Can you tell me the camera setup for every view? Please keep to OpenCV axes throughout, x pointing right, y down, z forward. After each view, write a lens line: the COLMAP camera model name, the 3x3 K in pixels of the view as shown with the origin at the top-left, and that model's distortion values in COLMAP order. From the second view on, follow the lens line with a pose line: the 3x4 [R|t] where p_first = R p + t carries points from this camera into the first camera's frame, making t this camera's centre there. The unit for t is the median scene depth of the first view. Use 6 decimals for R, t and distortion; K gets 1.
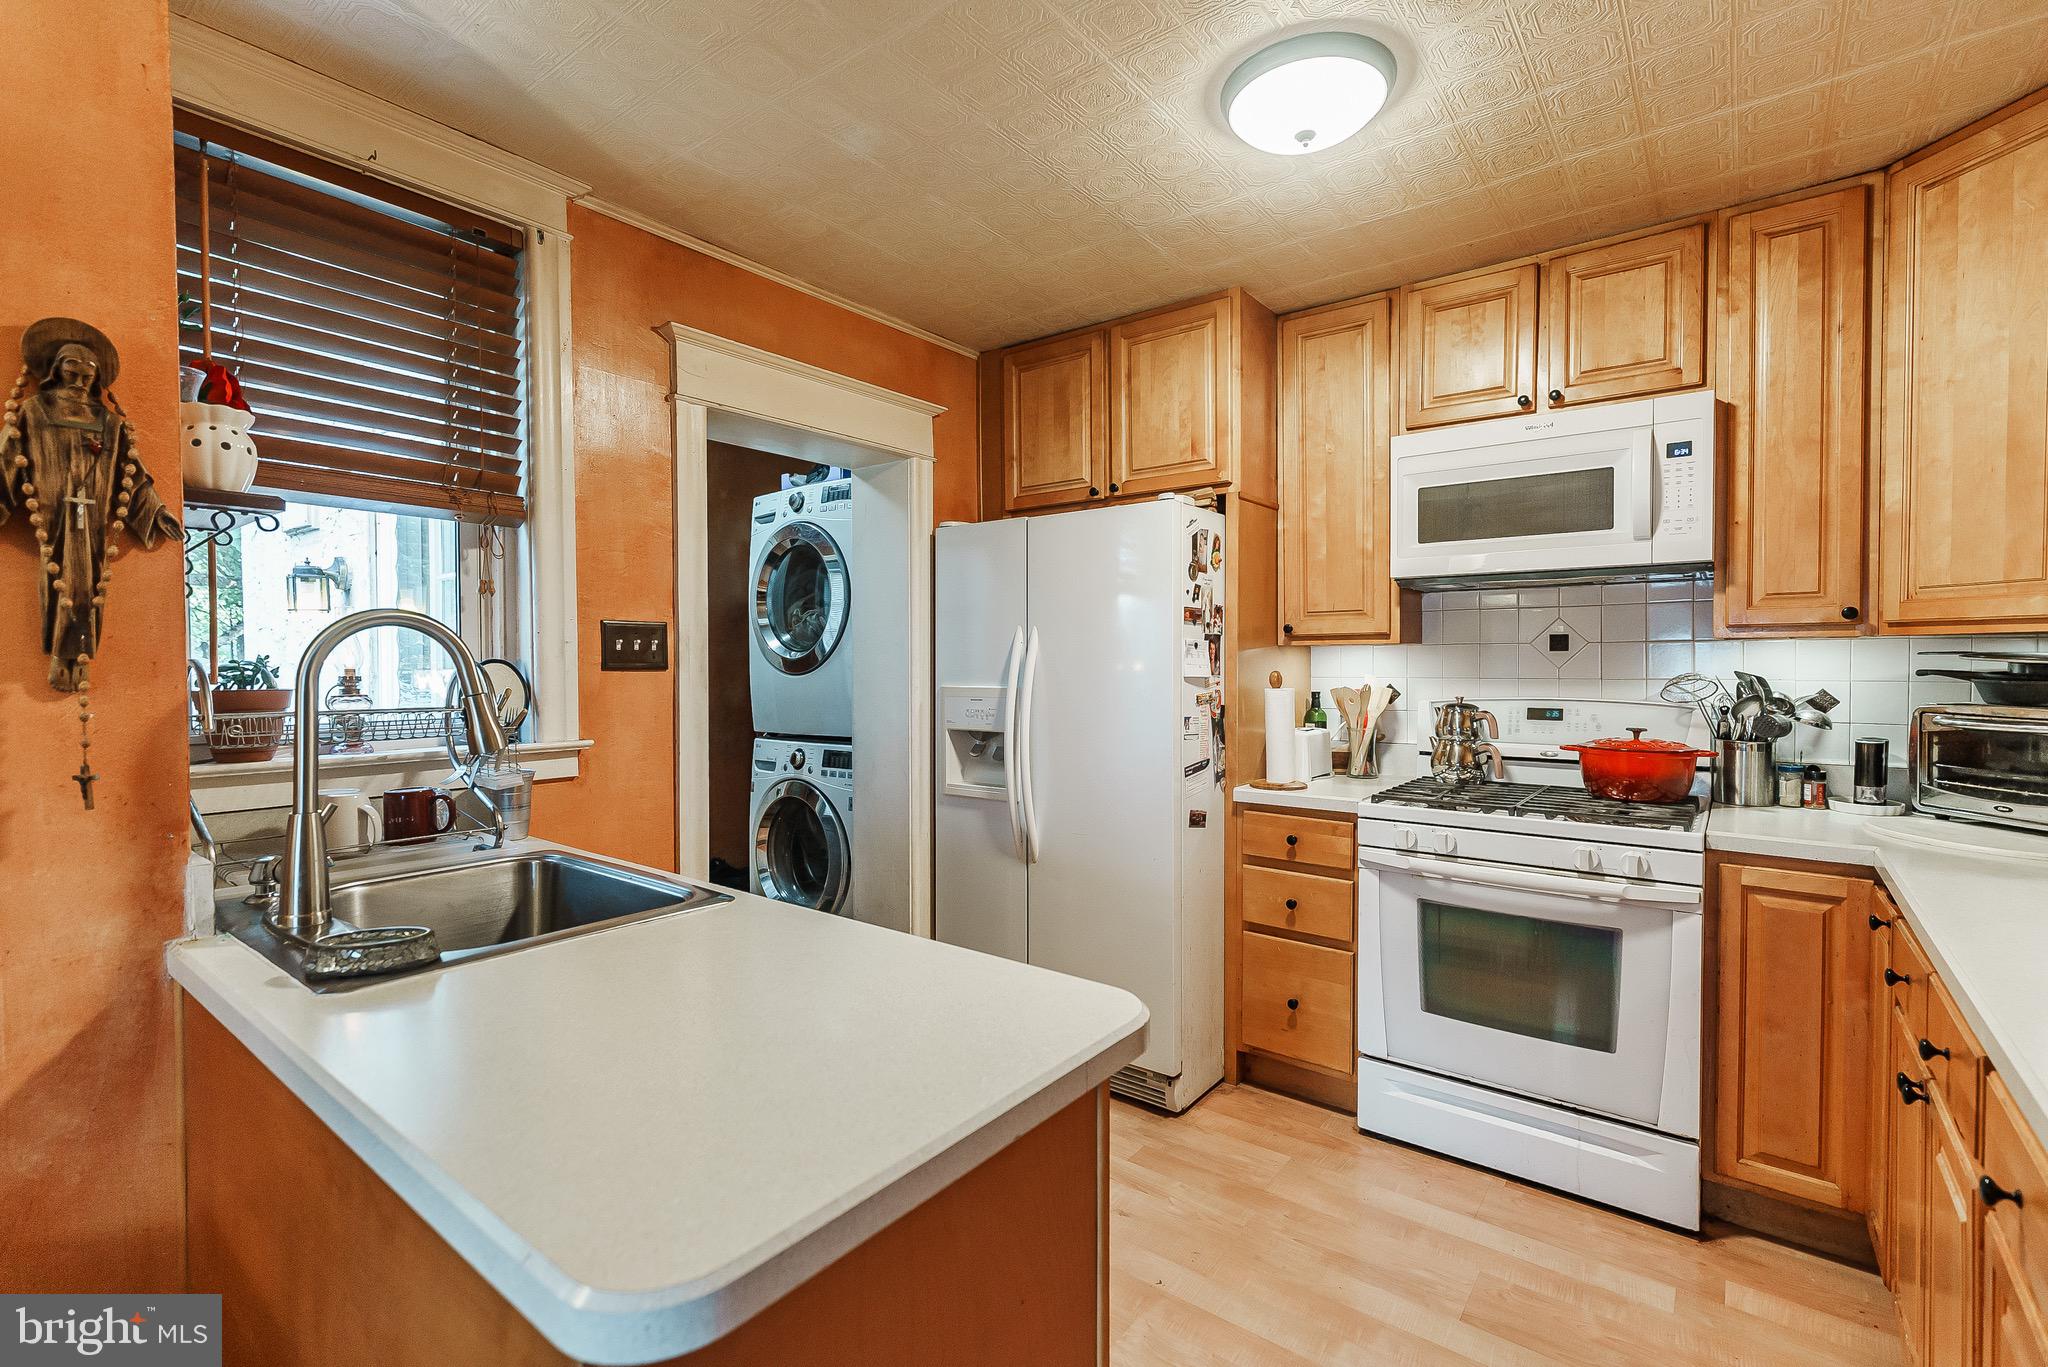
lens RADIAL K [[923.1, 0, 1020.6], [0, 923.1, 678.4], [0, 0, 1]] dist [0.003342, -0.001977]
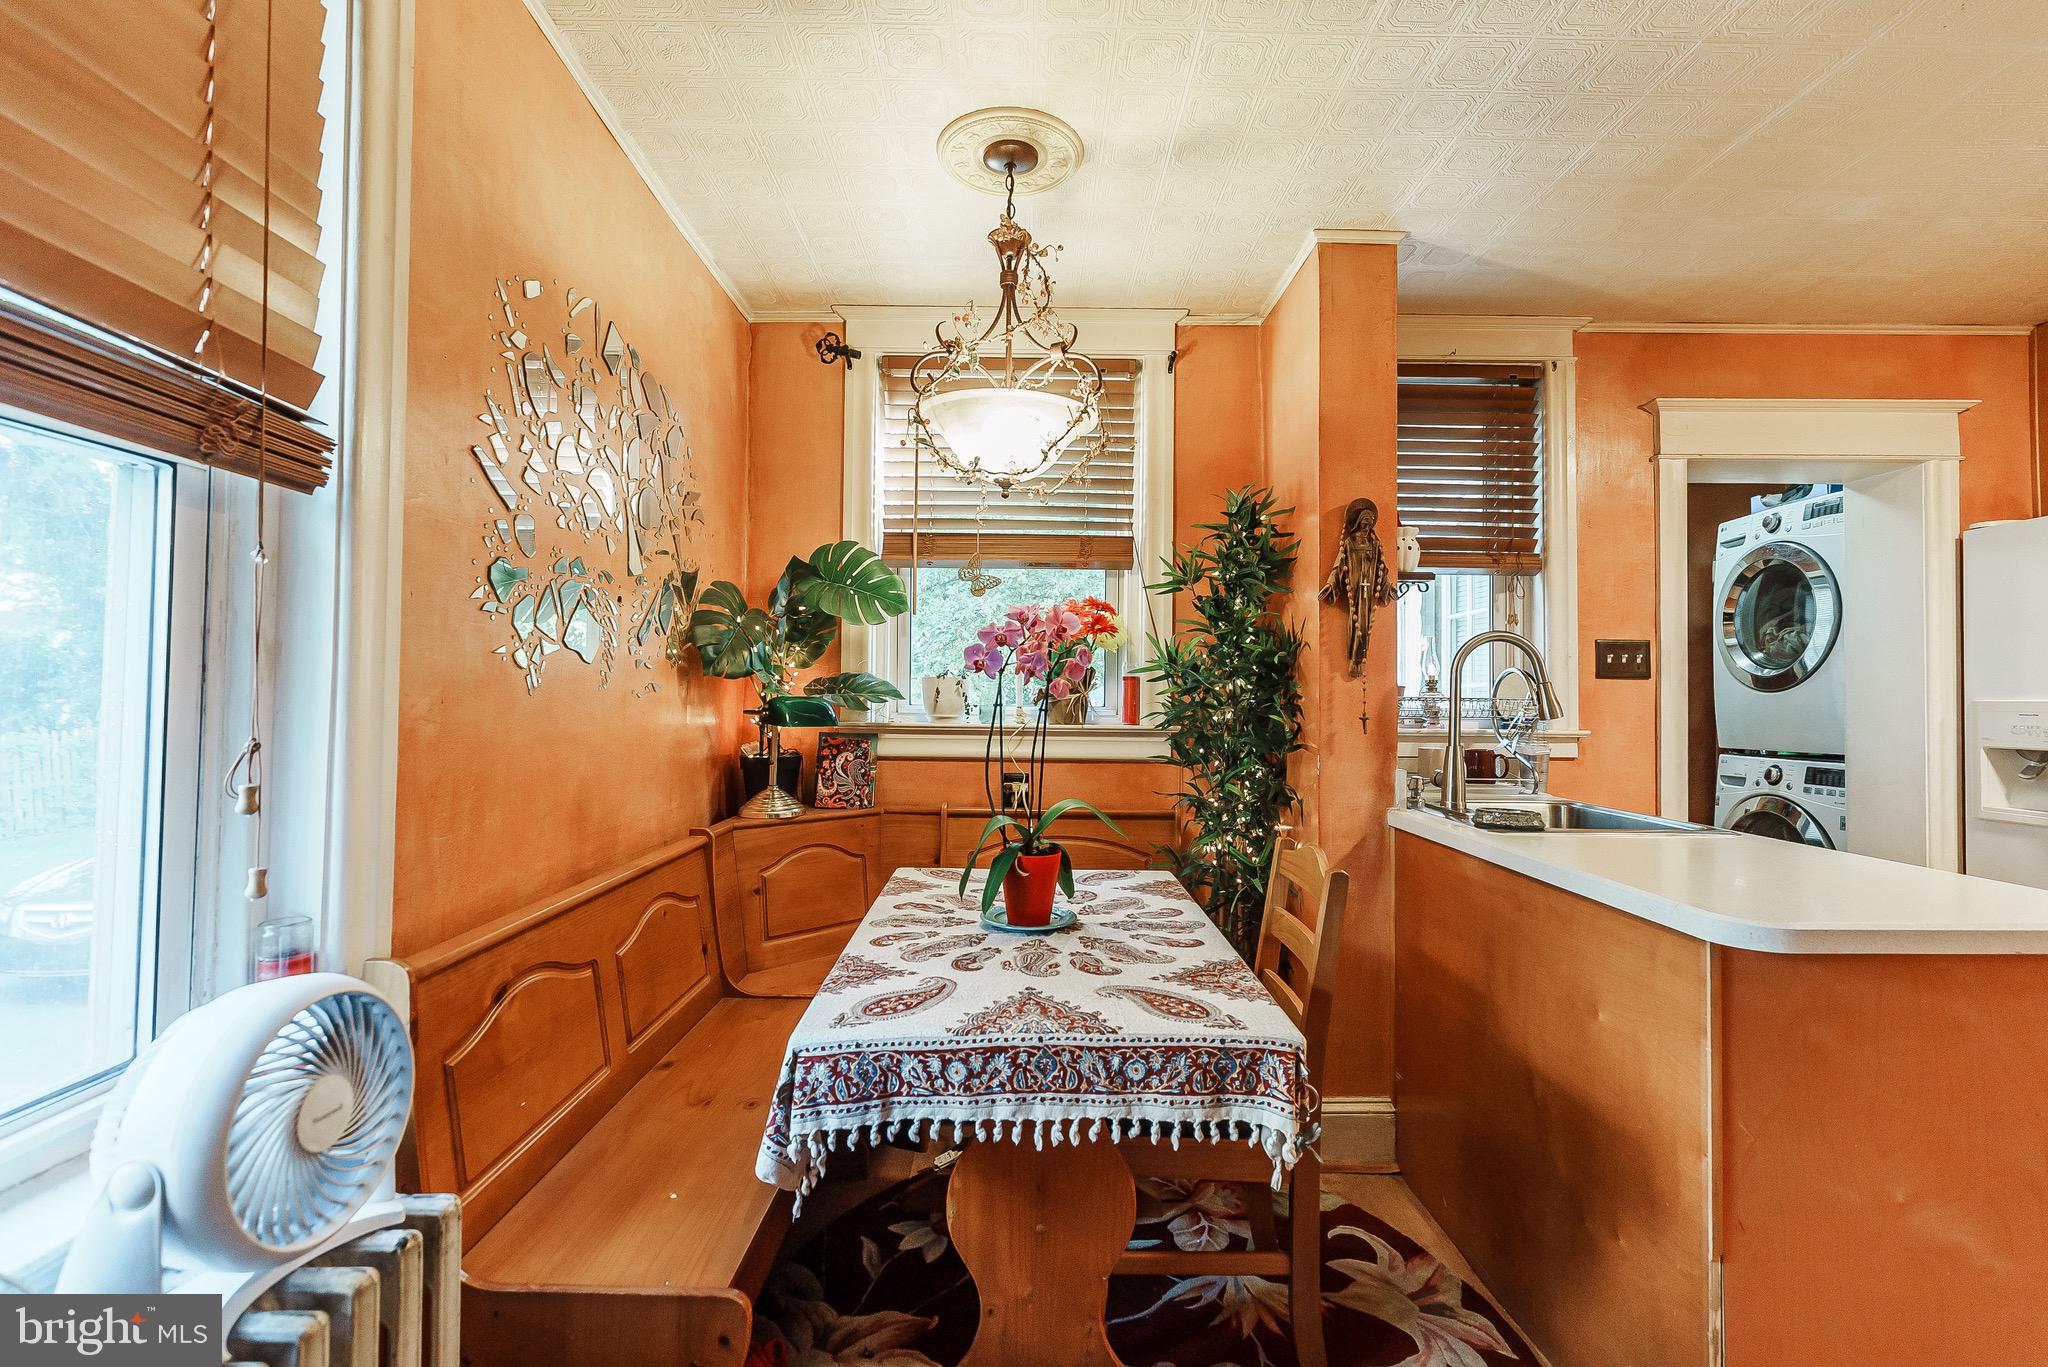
lens RADIAL K [[923.1, 0, 1016.4], [0, 923.1, 681.9], [0, 0, 1]] dist [0.003342, -0.001977]
pose [[0.622707, -0.008938, -0.782404, 0.041737], [-0.022090, 0.999335, -0.028997, 0.038141], [0.782143, 0.035340, 0.622096, -0.328313]]
